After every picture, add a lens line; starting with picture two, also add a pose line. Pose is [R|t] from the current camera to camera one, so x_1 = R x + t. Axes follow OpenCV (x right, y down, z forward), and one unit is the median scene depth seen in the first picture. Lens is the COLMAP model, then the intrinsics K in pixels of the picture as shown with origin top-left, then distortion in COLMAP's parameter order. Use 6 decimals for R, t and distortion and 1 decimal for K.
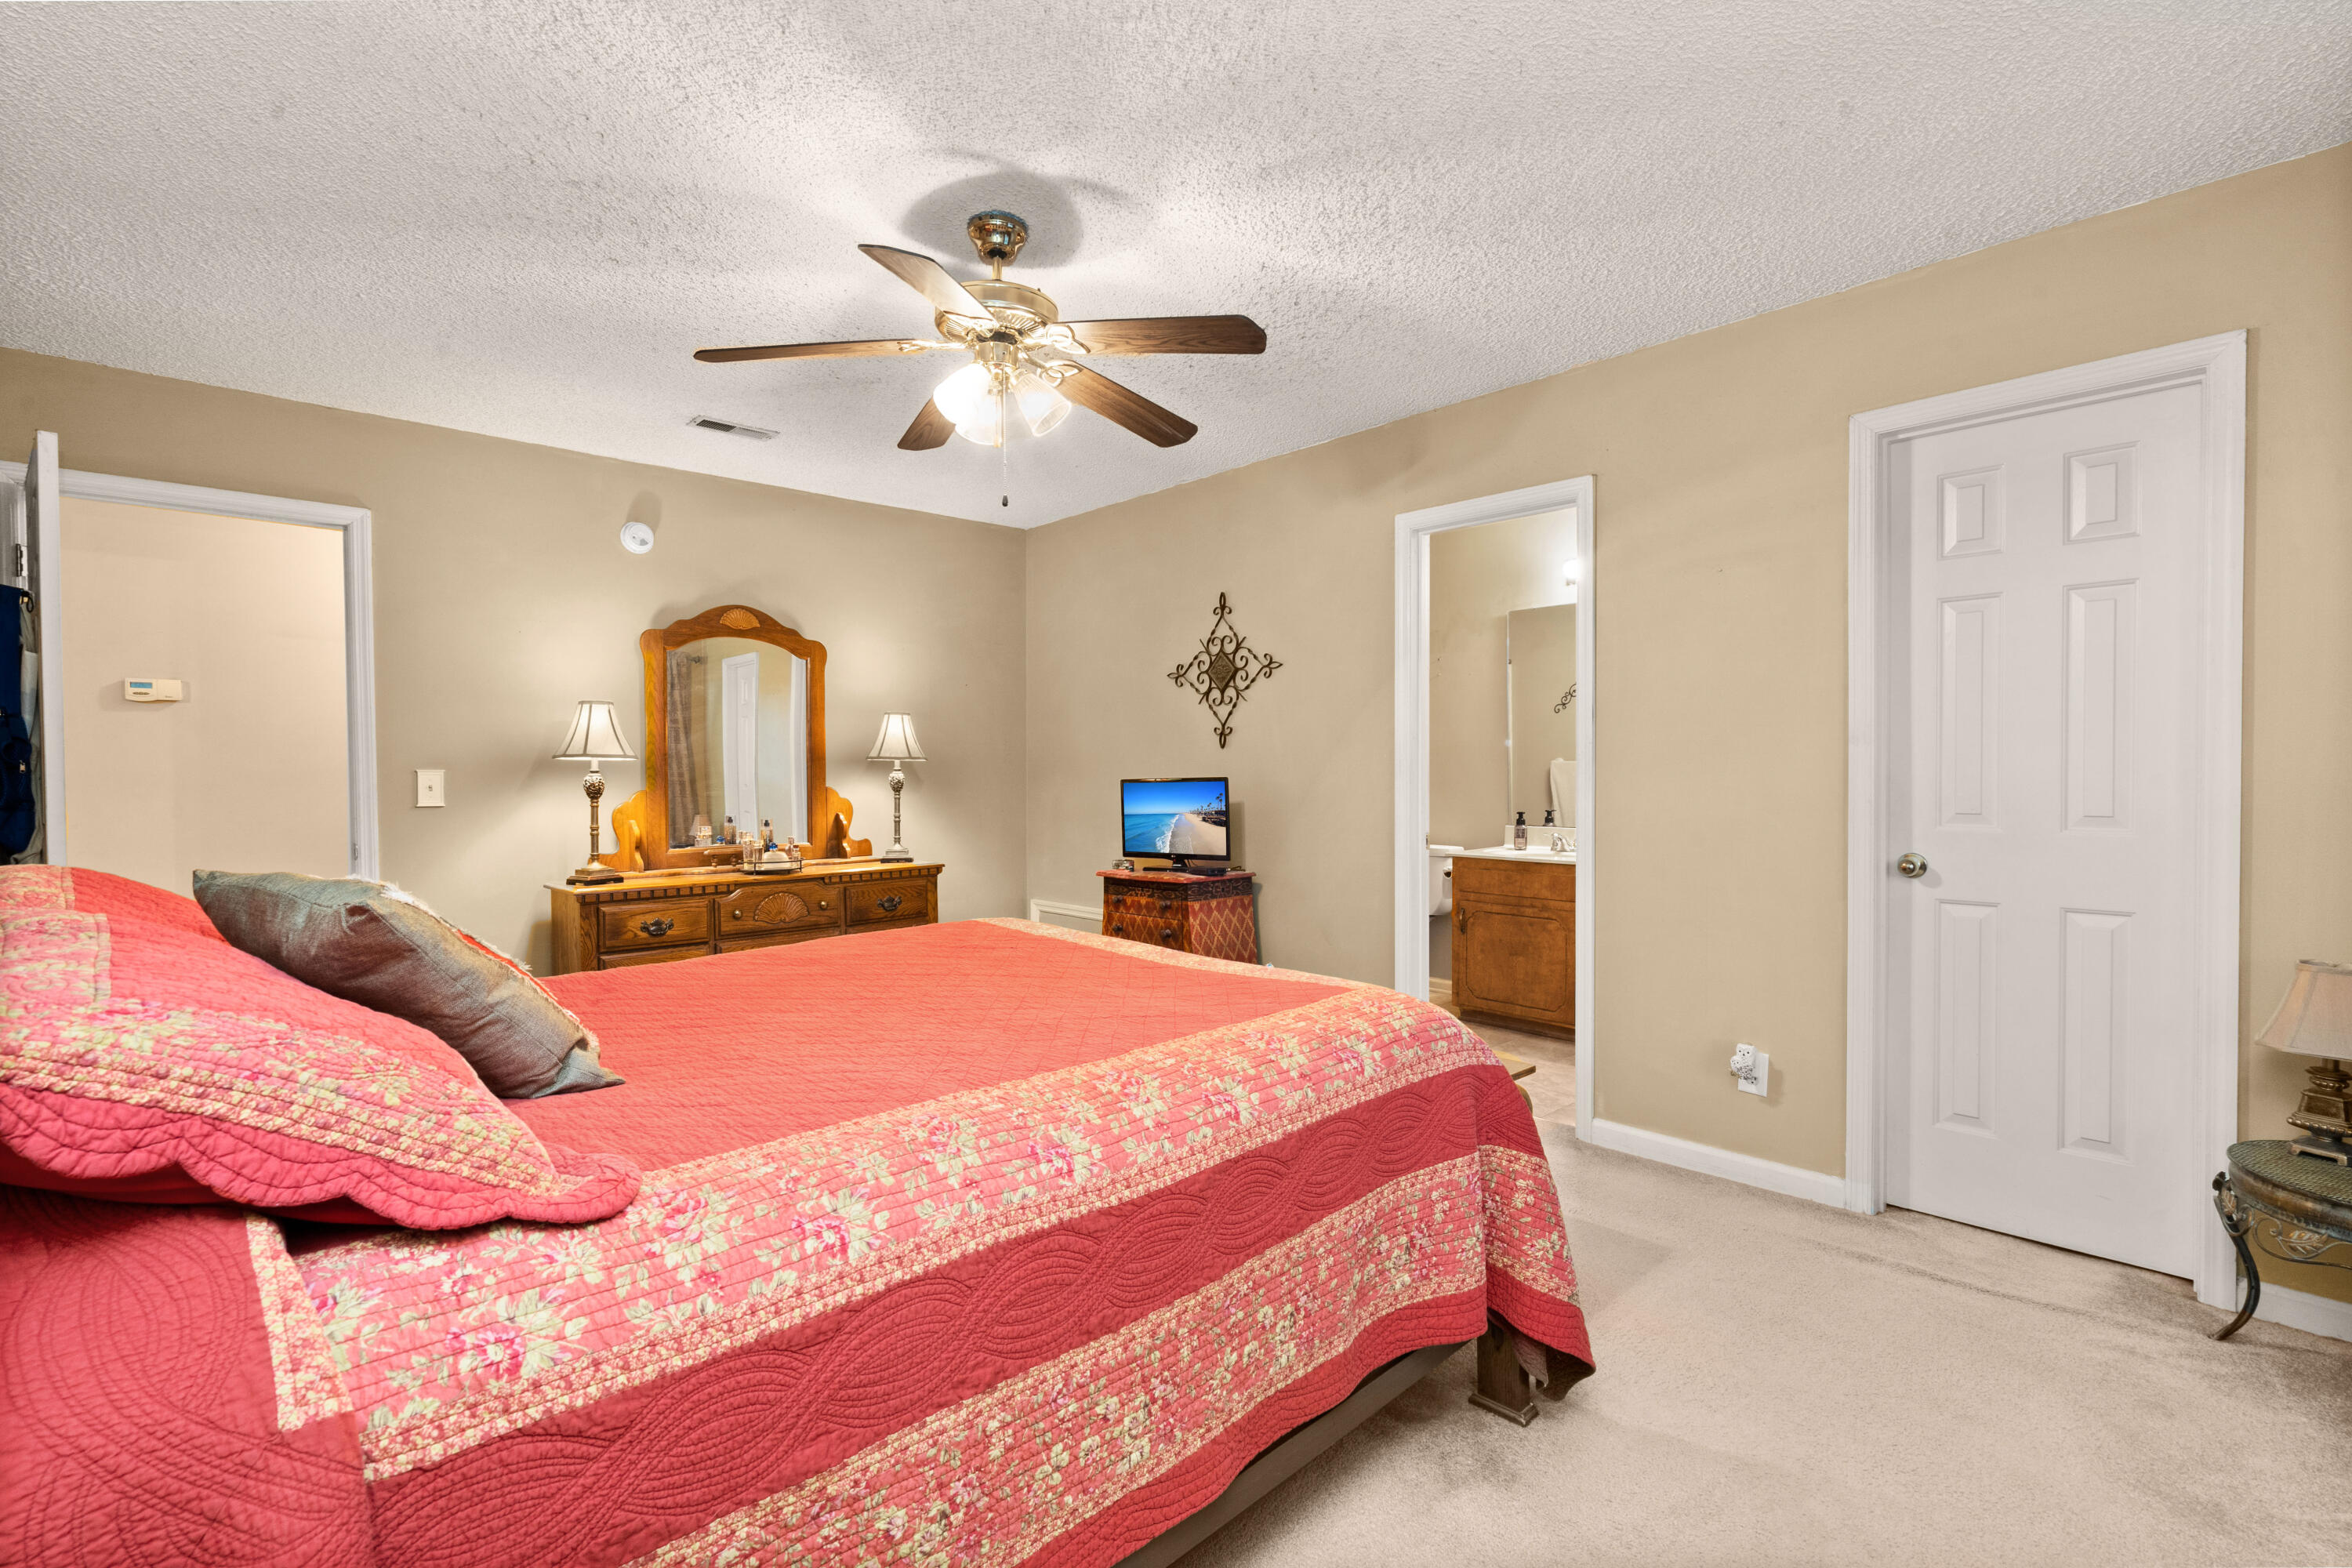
lens RADIAL K [[1079.6, 0, 1176.0], [0, 1079.6, 784.0], [0, 0, 1]] dist [0.001607, -0.000494]
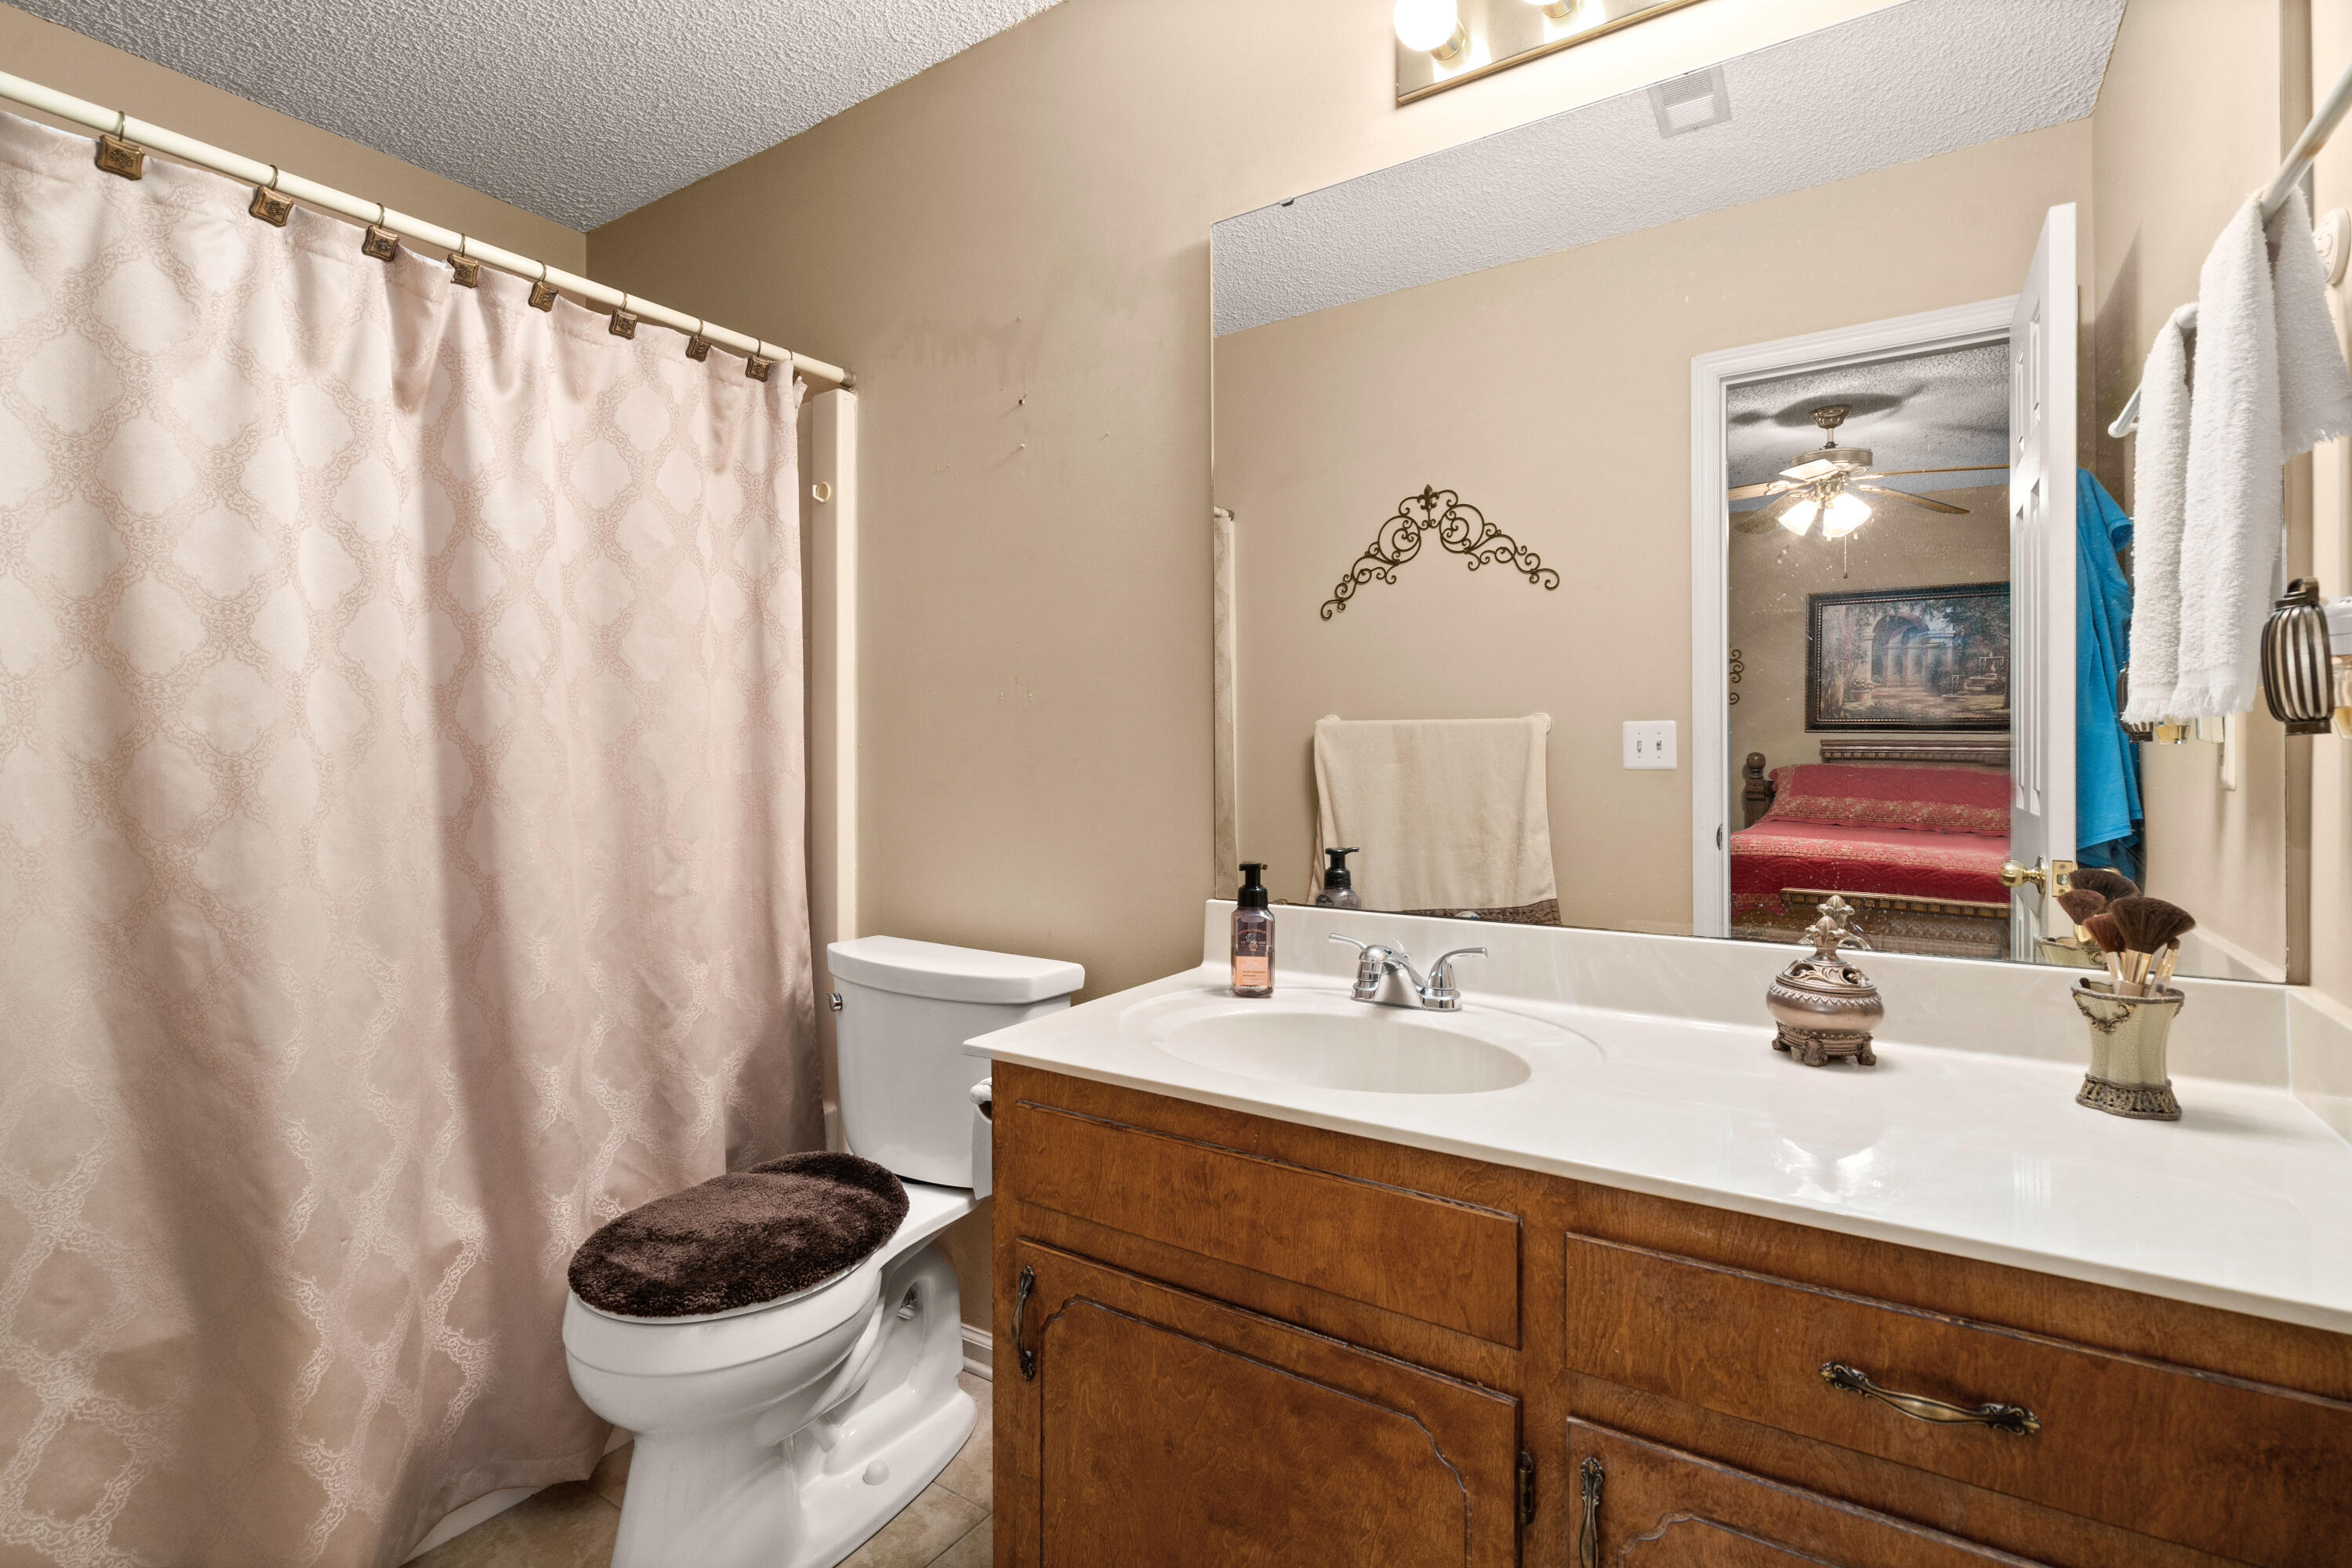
lens RADIAL K [[1079.6, 0, 1176.0], [0, 1079.6, 784.0], [0, 0, 1]] dist [0.001607, -0.000494]
pose [[0.972677, -0.005474, 0.232099, 0.146435], [0.006065, 0.999980, -0.001833, 0.003093], [-0.232084, 0.003191, 0.972690, 0.455866]]
